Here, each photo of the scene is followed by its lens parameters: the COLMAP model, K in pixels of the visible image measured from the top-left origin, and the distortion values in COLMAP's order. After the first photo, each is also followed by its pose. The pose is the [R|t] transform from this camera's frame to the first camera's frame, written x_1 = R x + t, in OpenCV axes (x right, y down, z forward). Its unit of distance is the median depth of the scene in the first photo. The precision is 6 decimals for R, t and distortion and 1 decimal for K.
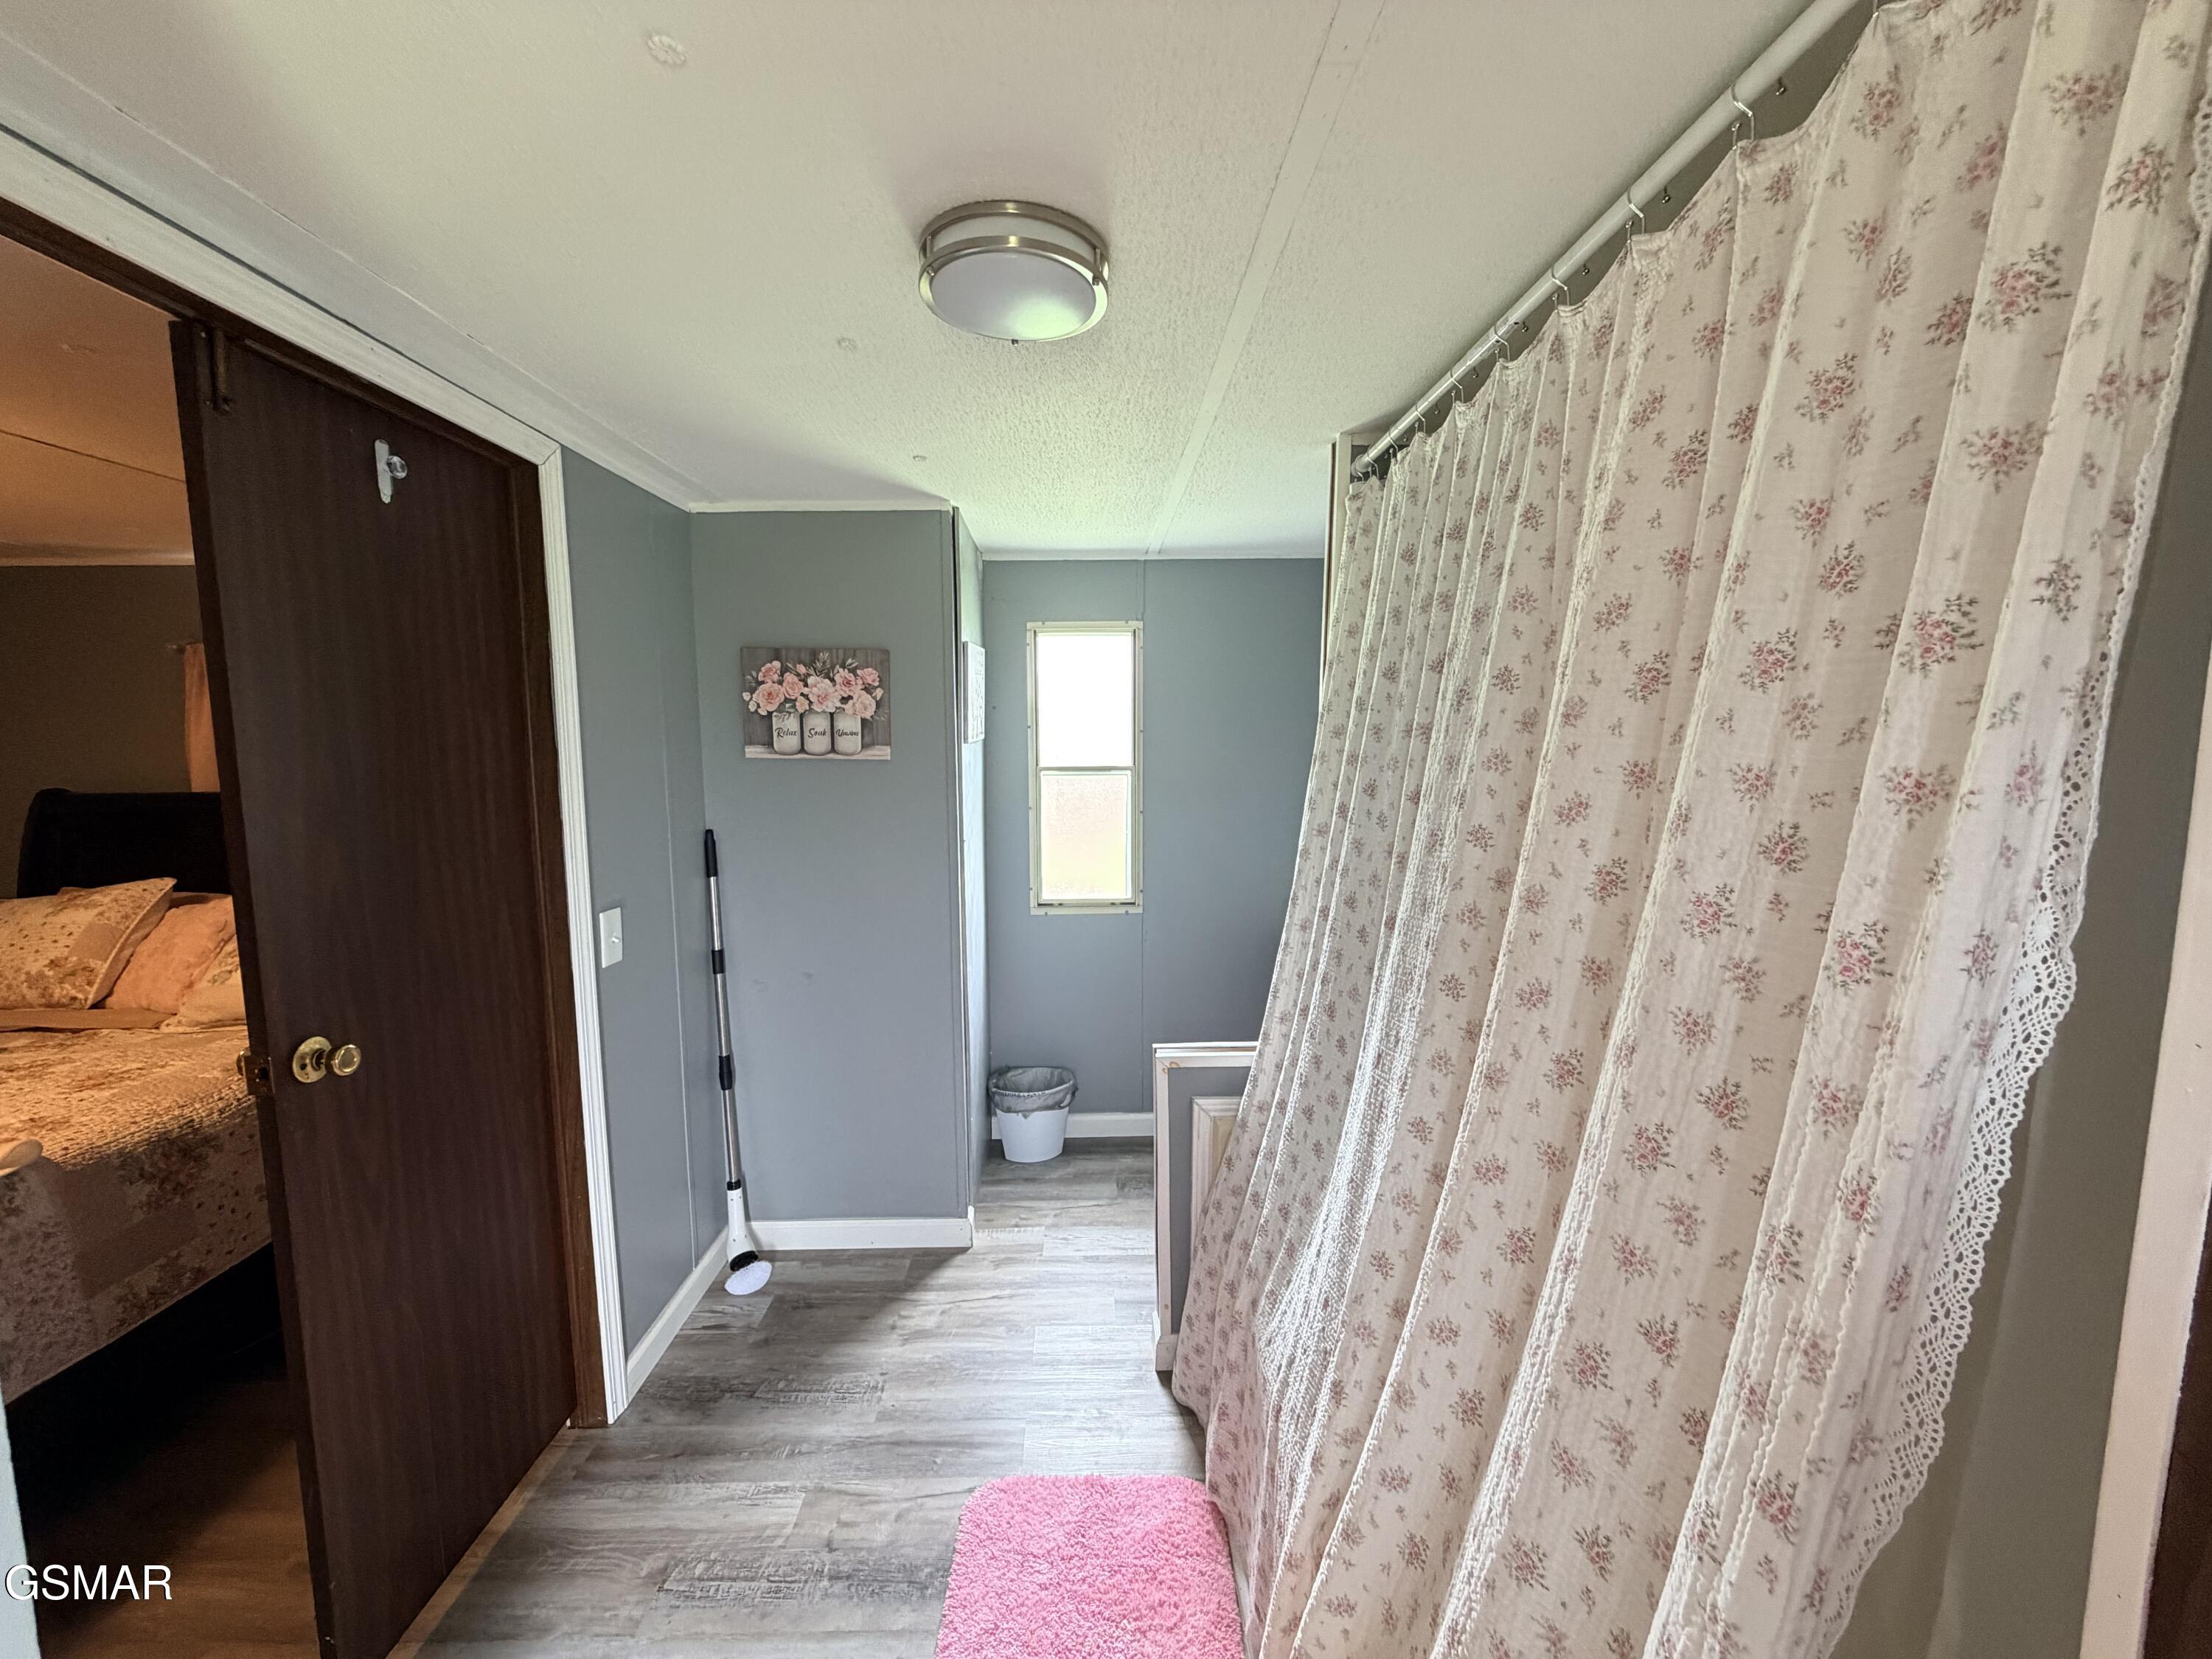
lens RADIAL K [[886.4, 0, 1105.1], [0, 886.4, 828.7], [0, 0, 1]] dist [0.002344, -0.000179]
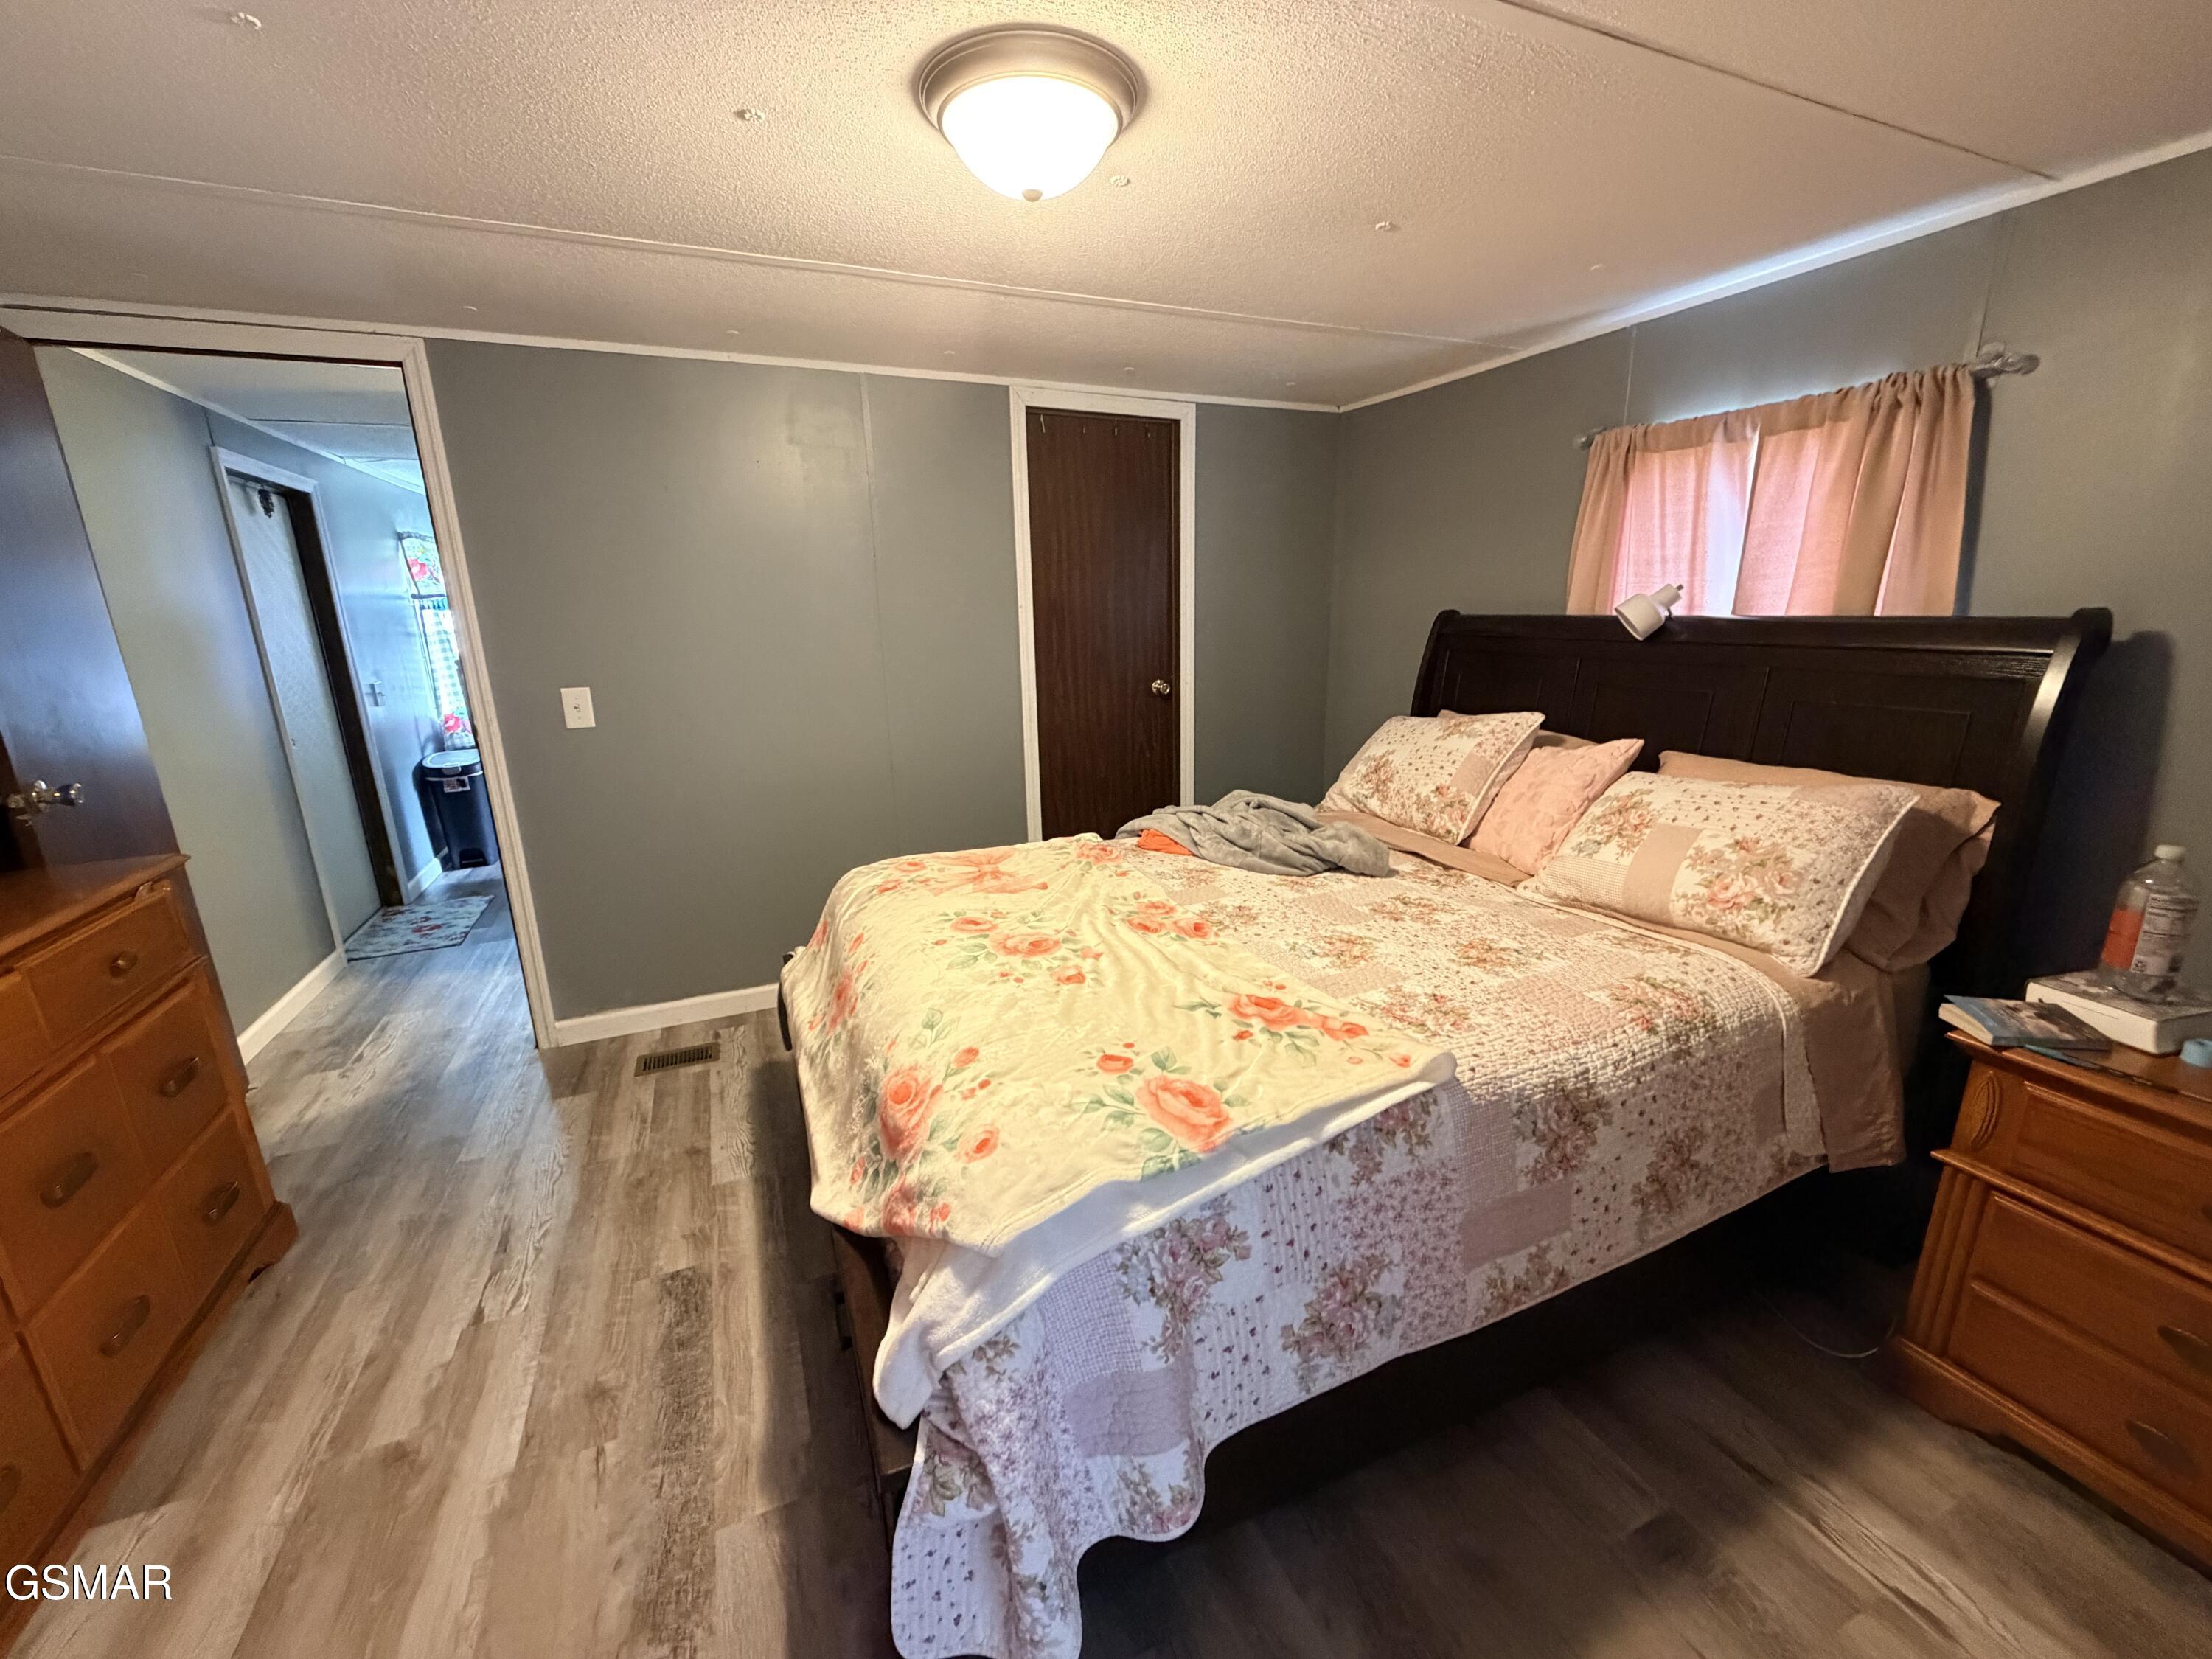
lens RADIAL K [[886.4, 0, 1101.3], [0, 886.4, 825.2], [0, 0, 1]] dist [0.002344, -0.000179]
pose [[0.388546, 0.225181, -0.893491, -0.470609], [-0.083990, 0.974297, 0.209022, 0.019030], [0.917593, -0.006170, 0.397472, 0.291662]]
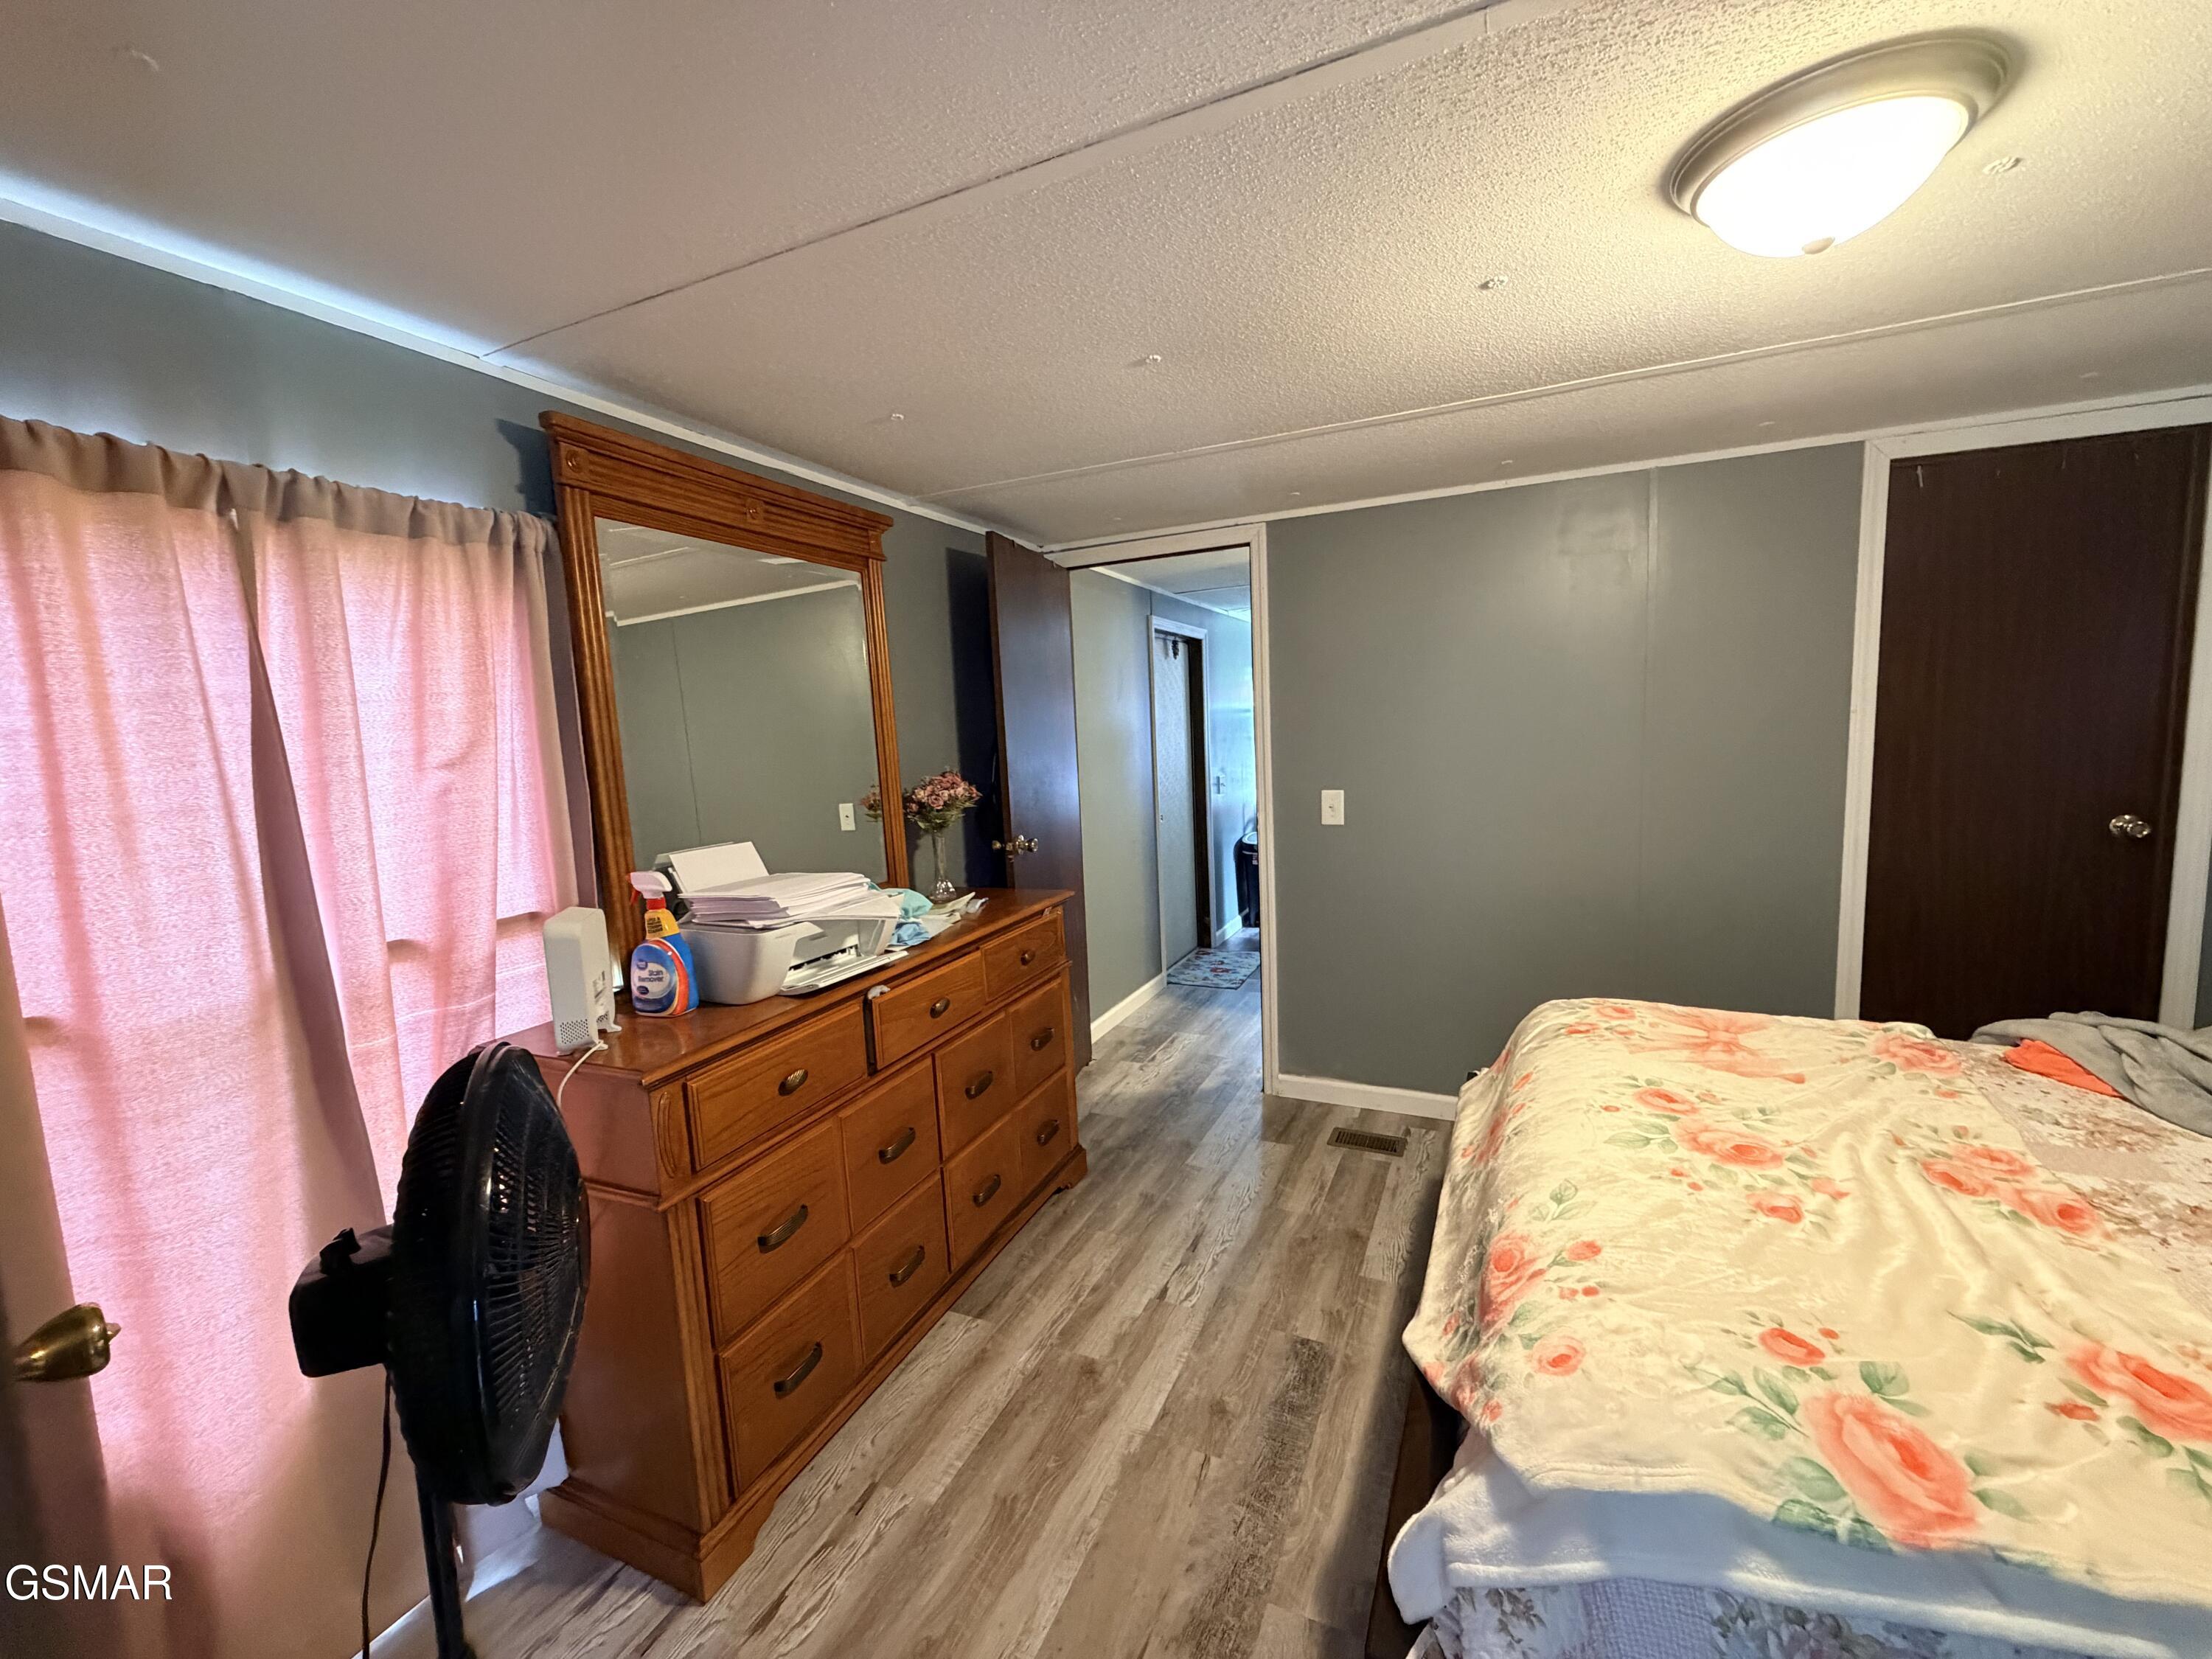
lens RADIAL K [[886.4, 0, 1099.1], [0, 886.4, 826.9], [0, 0, 1]] dist [0.002344, -0.000179]
pose [[-0.430668, 0.127304, -0.893487, -0.458534], [-0.055150, 0.984439, 0.166845, -0.005621], [0.900824, 0.121131, -0.416946, 0.371193]]
